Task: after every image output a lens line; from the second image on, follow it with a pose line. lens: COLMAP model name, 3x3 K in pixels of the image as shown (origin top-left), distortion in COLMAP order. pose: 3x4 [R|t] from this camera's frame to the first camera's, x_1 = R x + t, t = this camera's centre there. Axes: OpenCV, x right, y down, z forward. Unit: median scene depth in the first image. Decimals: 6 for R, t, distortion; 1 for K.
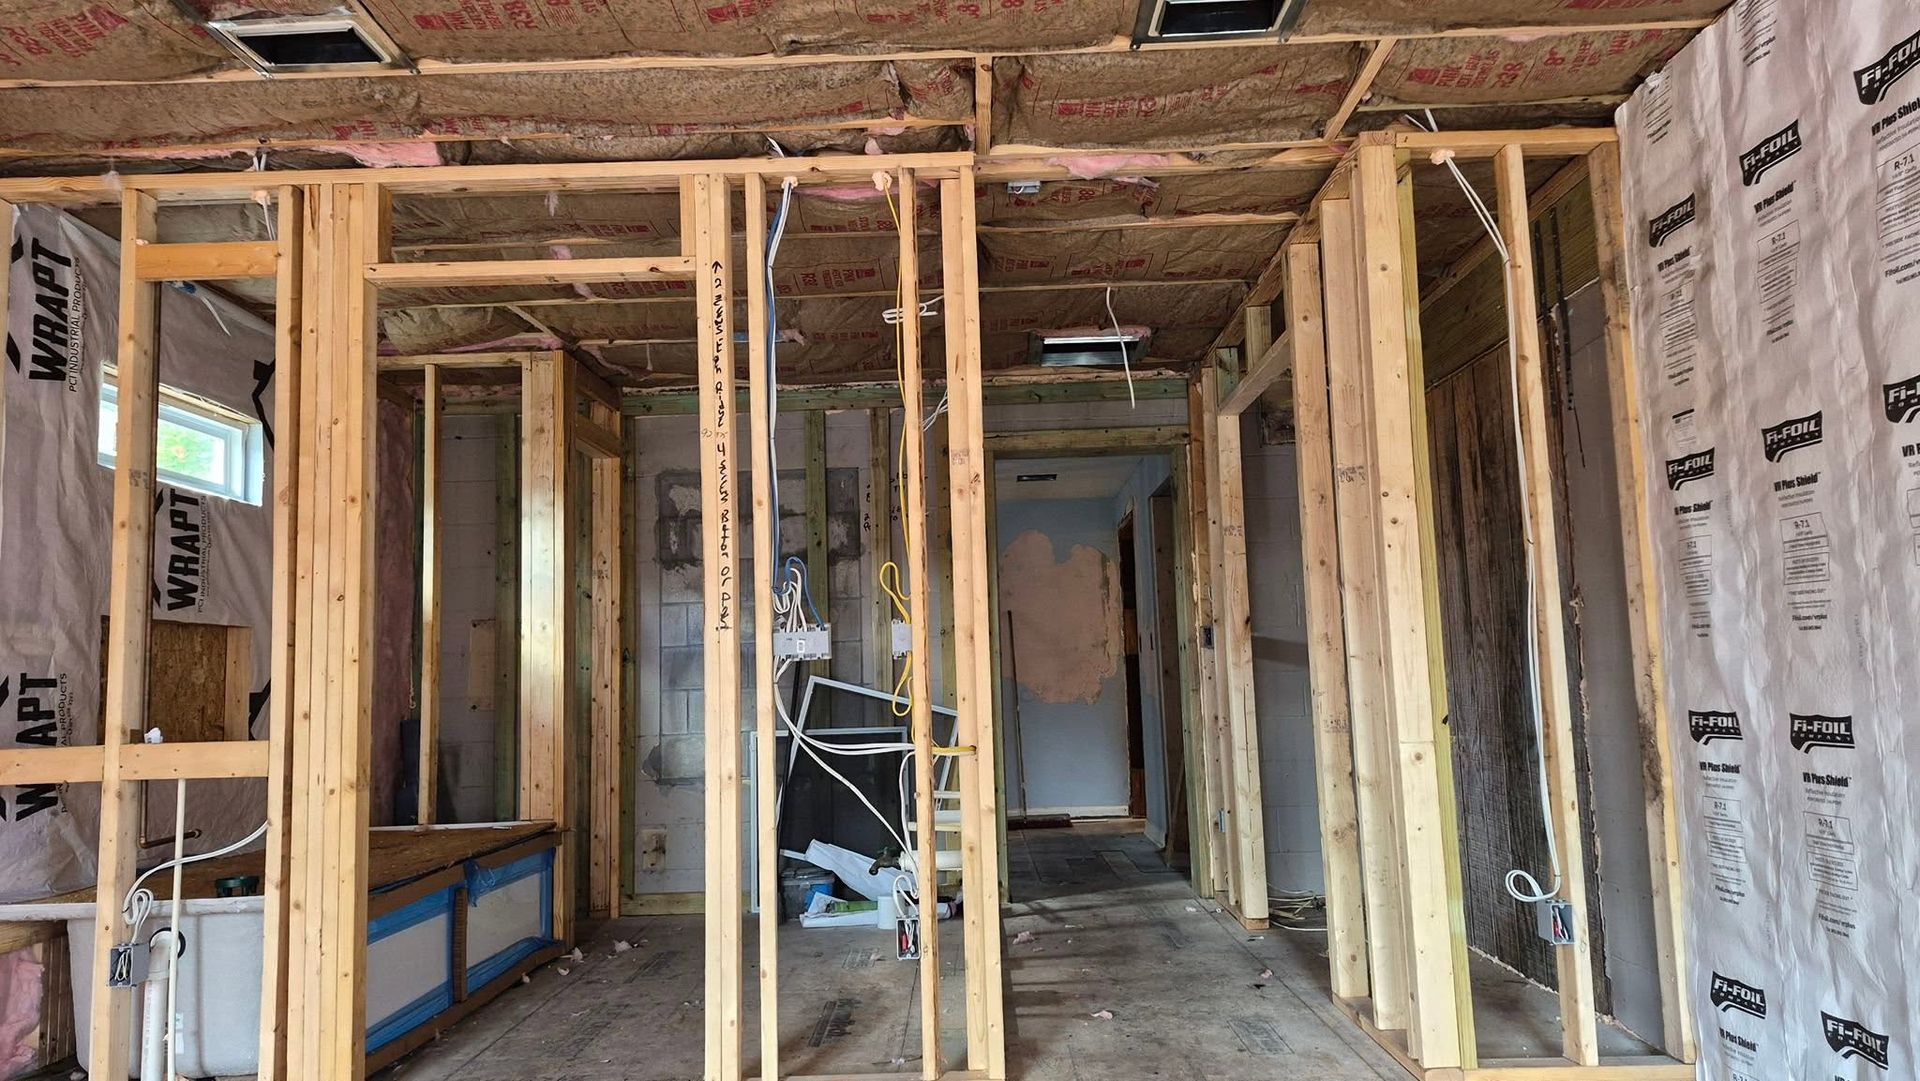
lens RADIAL K [[1300.5, 0, 954.4], [0, 1300.5, 544.9], [0, 0, 1]] dist [0.082716, -0.088295]
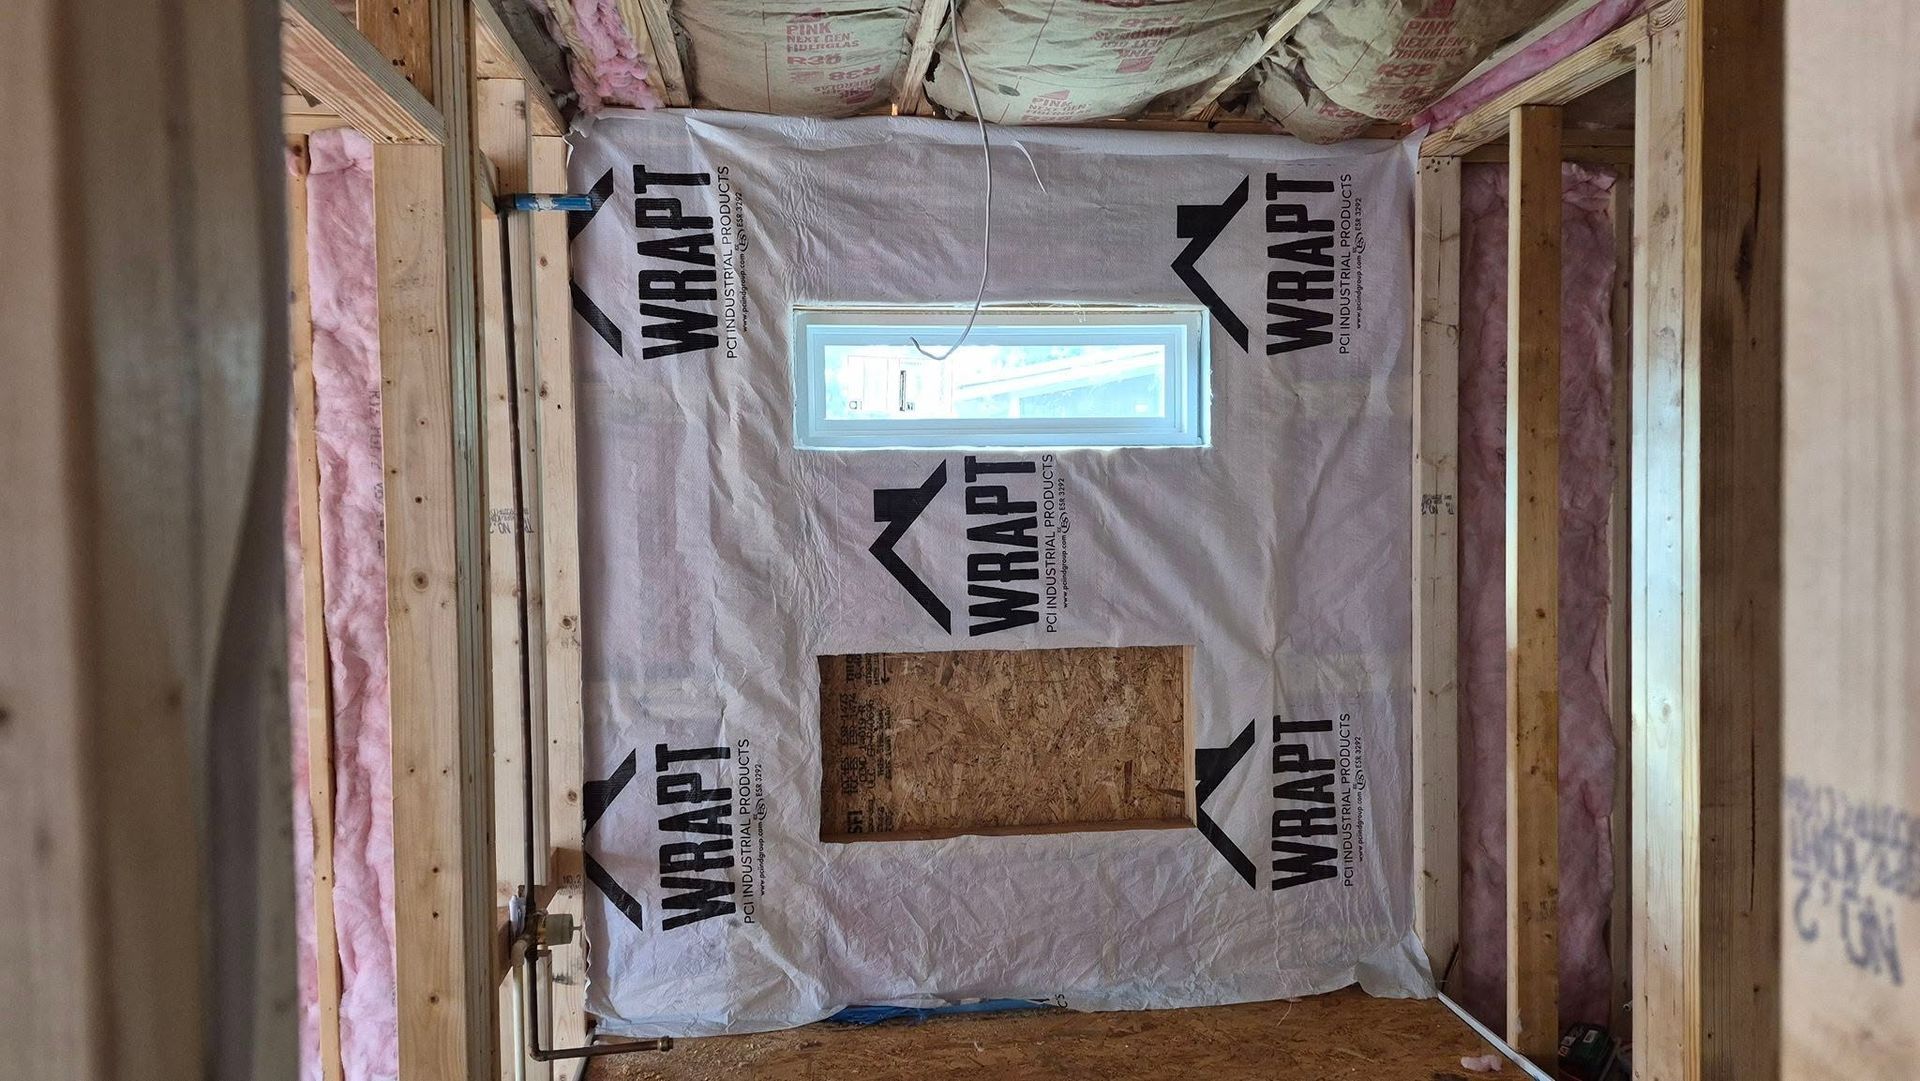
lens RADIAL K [[1300.5, 0, 954.4], [0, 1300.5, 544.9], [0, 0, 1]] dist [0.082716, -0.088295]
pose [[0.172453, 0.064941, -0.982875, 0.070399], [0.108328, 0.990521, 0.084454, -0.061716], [0.979043, -0.121037, 0.163783, 0.995299]]
